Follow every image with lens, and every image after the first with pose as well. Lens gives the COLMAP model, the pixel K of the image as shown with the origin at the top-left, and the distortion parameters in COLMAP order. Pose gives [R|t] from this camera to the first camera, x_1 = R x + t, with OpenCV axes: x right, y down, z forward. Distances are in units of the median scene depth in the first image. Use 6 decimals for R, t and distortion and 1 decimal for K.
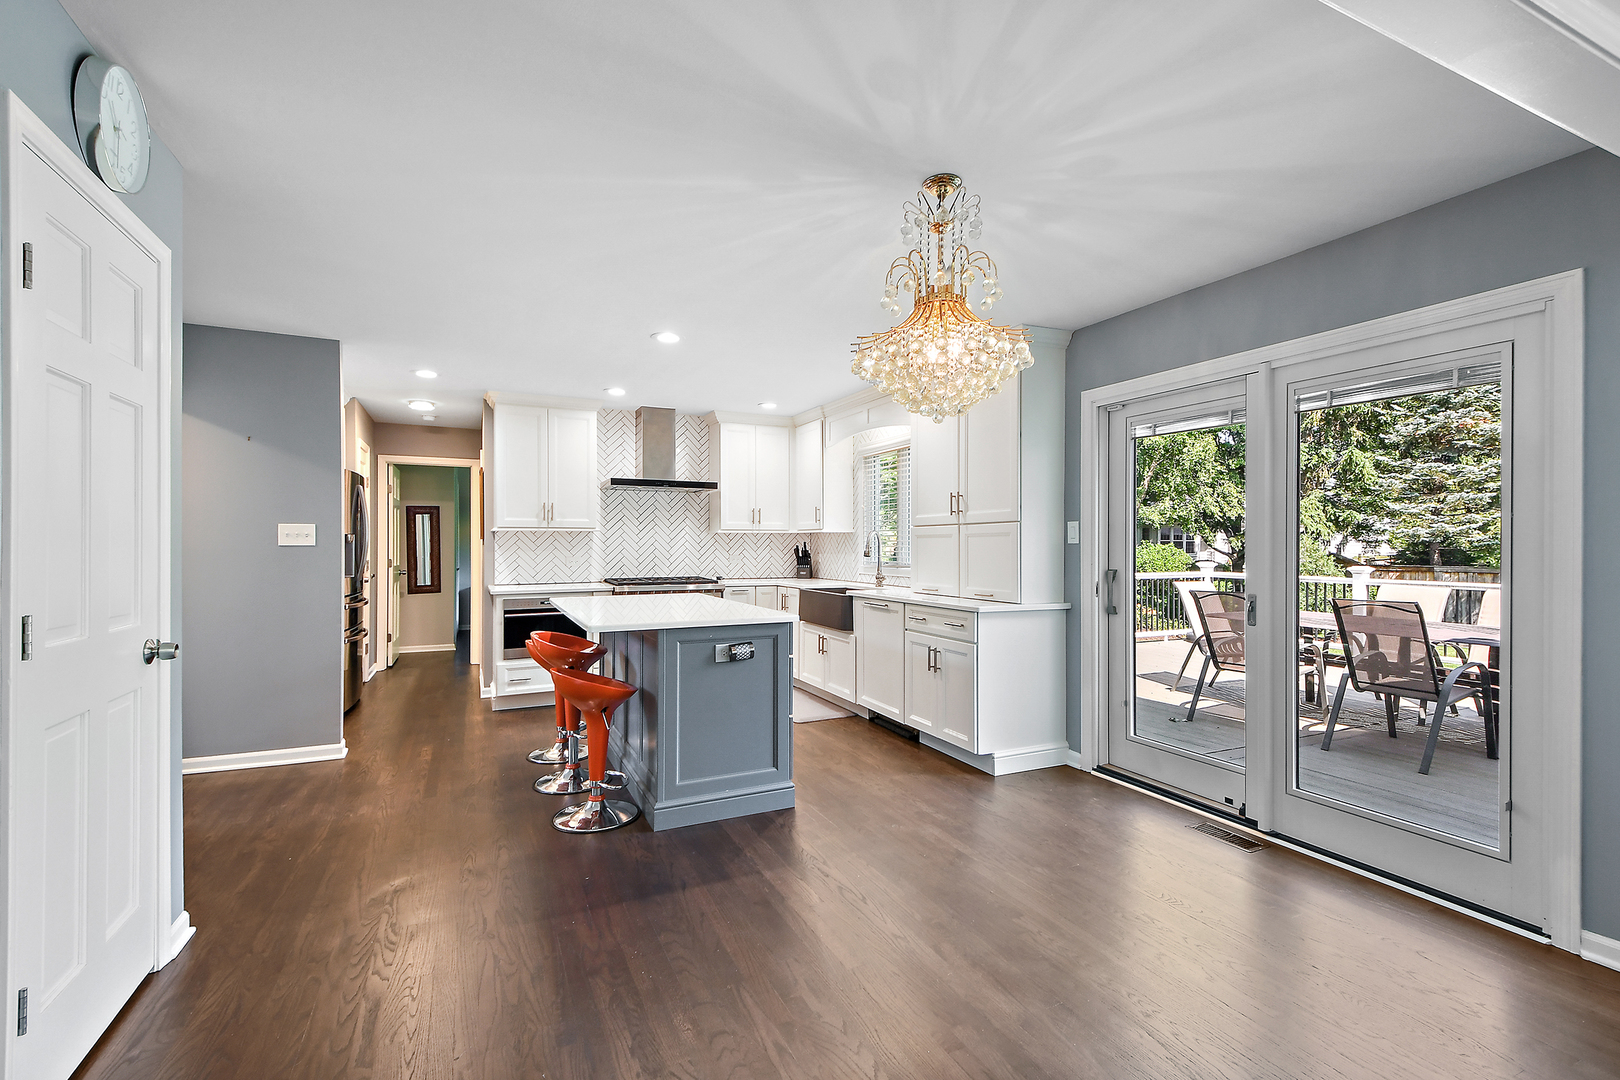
lens RADIAL K [[705.9, 0, 796.5], [0, 705.9, 535.7], [0, 0, 1]] dist [0.045593, -0.033696]
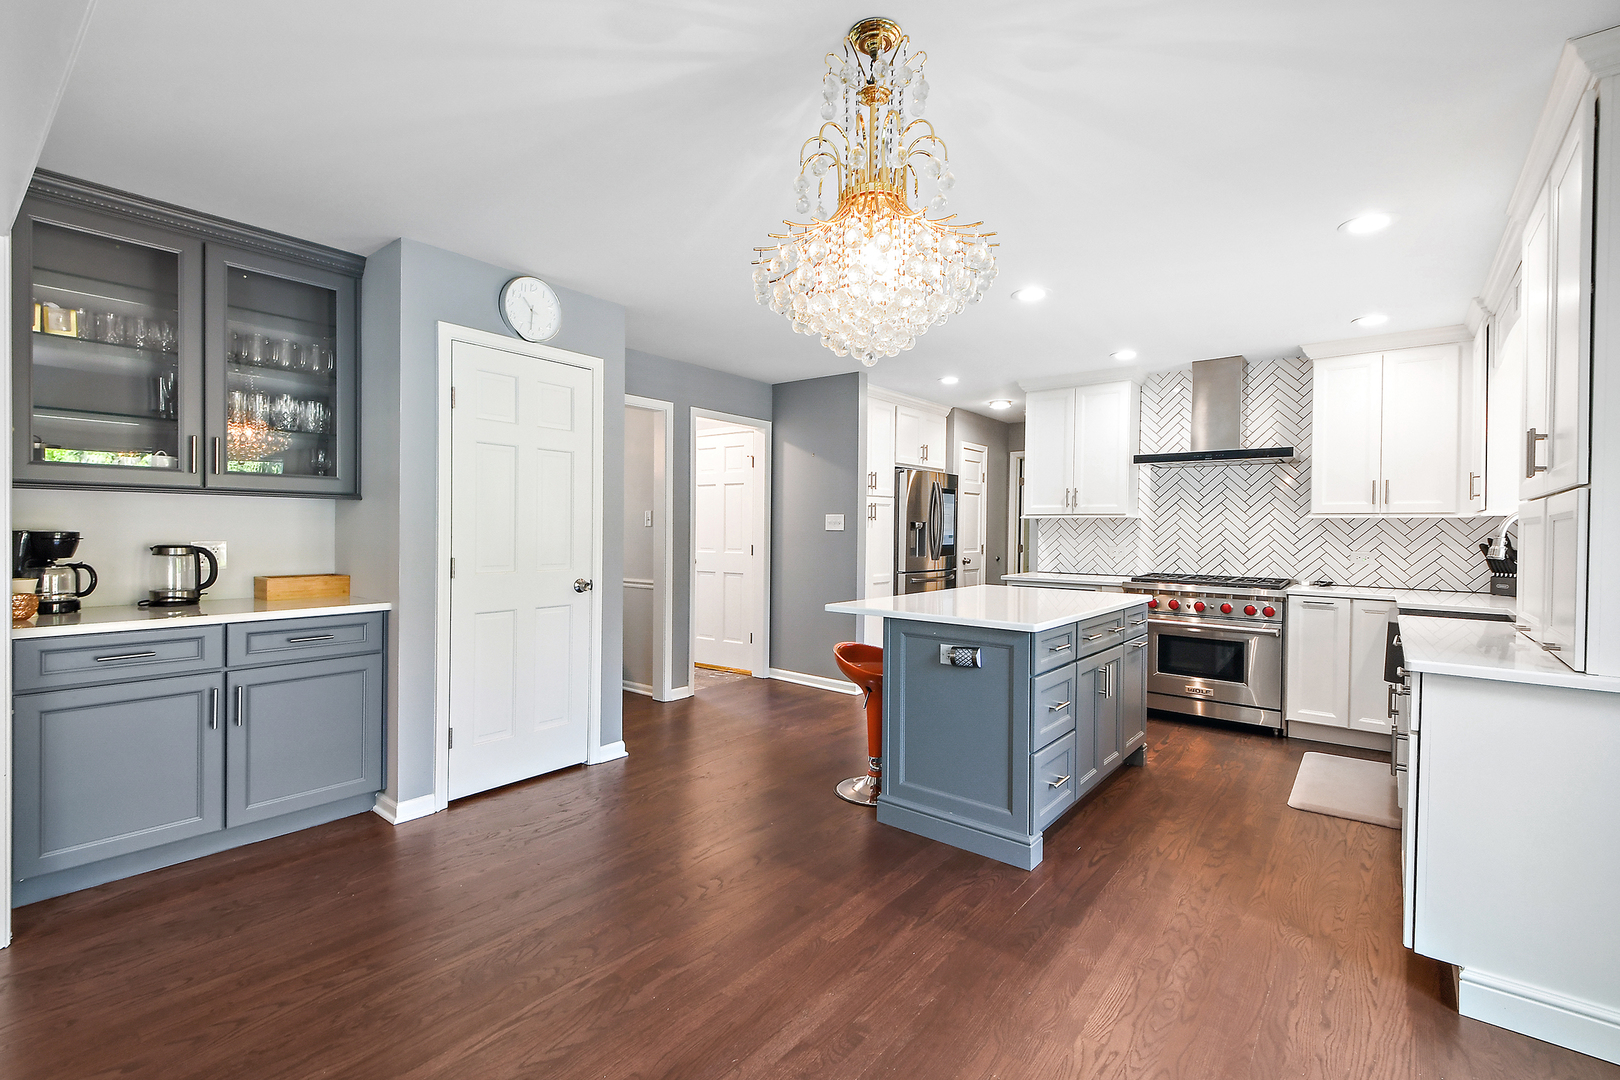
lens RADIAL K [[705.9, 0, 796.5], [0, 705.9, 535.7], [0, 0, 1]] dist [0.045593, -0.033696]
pose [[0.435299, 0.012972, -0.900193, 0.315205], [0.000038, 0.999896, 0.014427, 0.003014], [0.900286, -0.006314, 0.435253, 0.234478]]
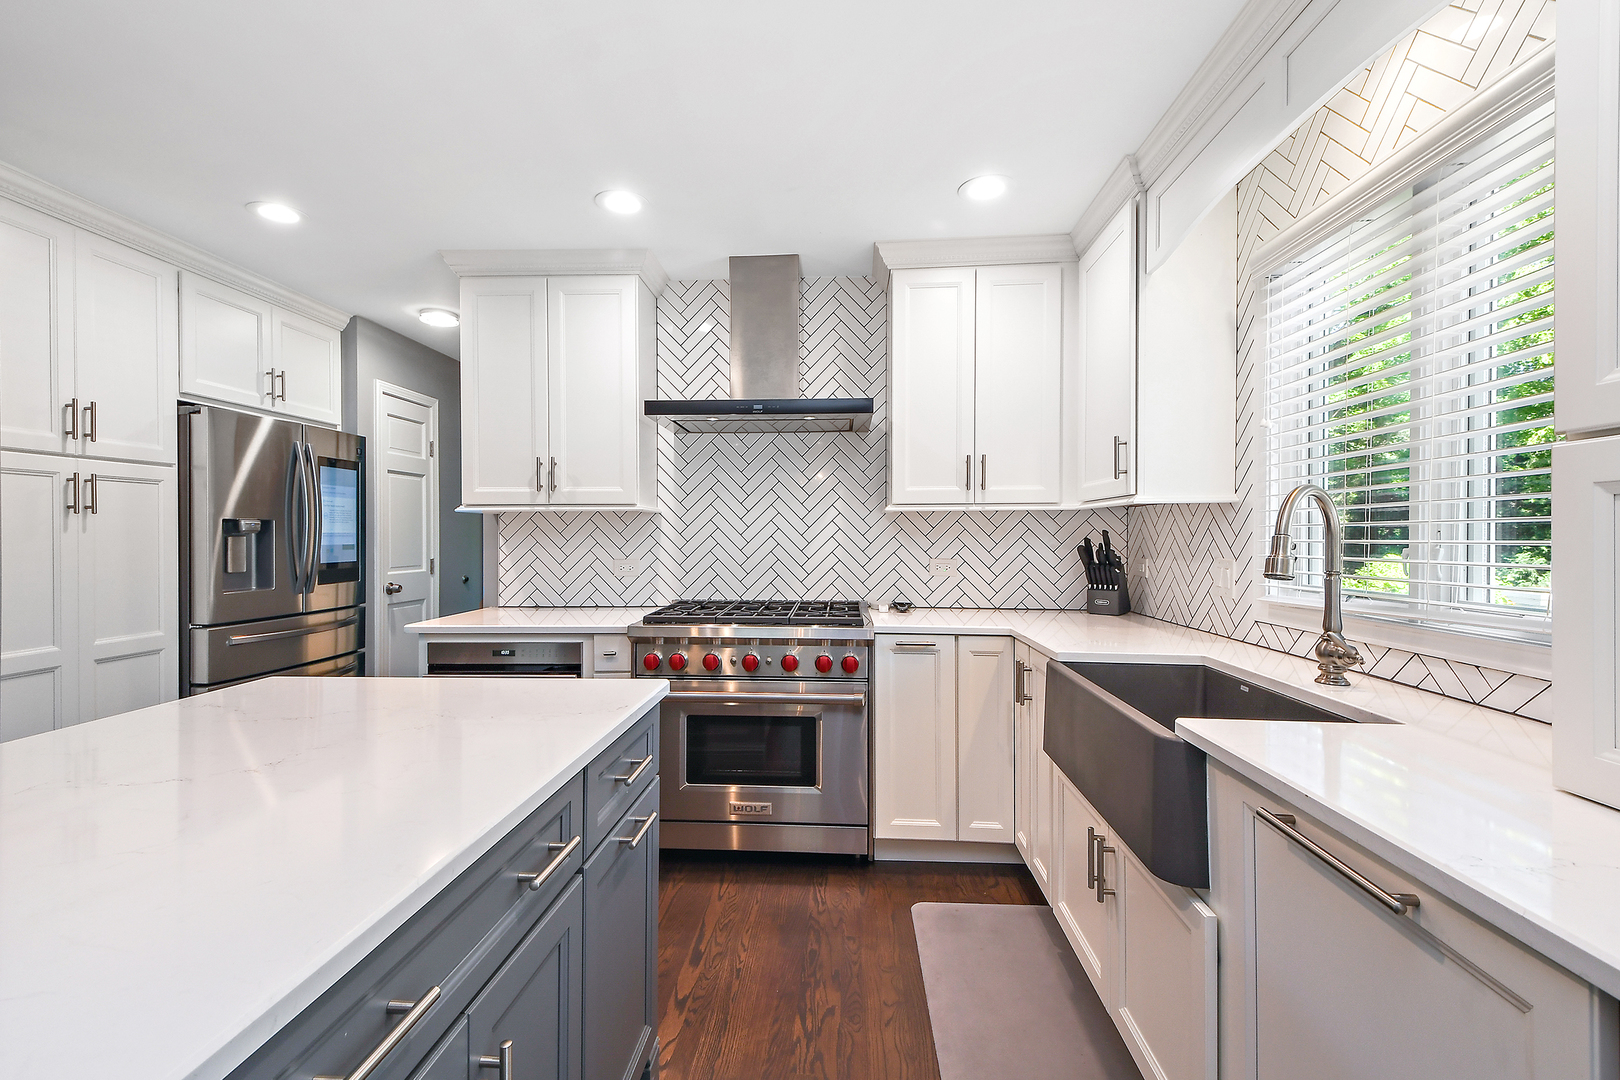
lens RADIAL K [[705.9, 0, 796.5], [0, 705.9, 535.7], [0, 0, 1]] dist [0.045593, -0.033696]
pose [[0.874158, -0.002073, -0.485638, 0.062692], [0.007337, 0.999933, 0.008939, 0.007605], [0.485587, -0.011377, 0.874115, 0.575600]]
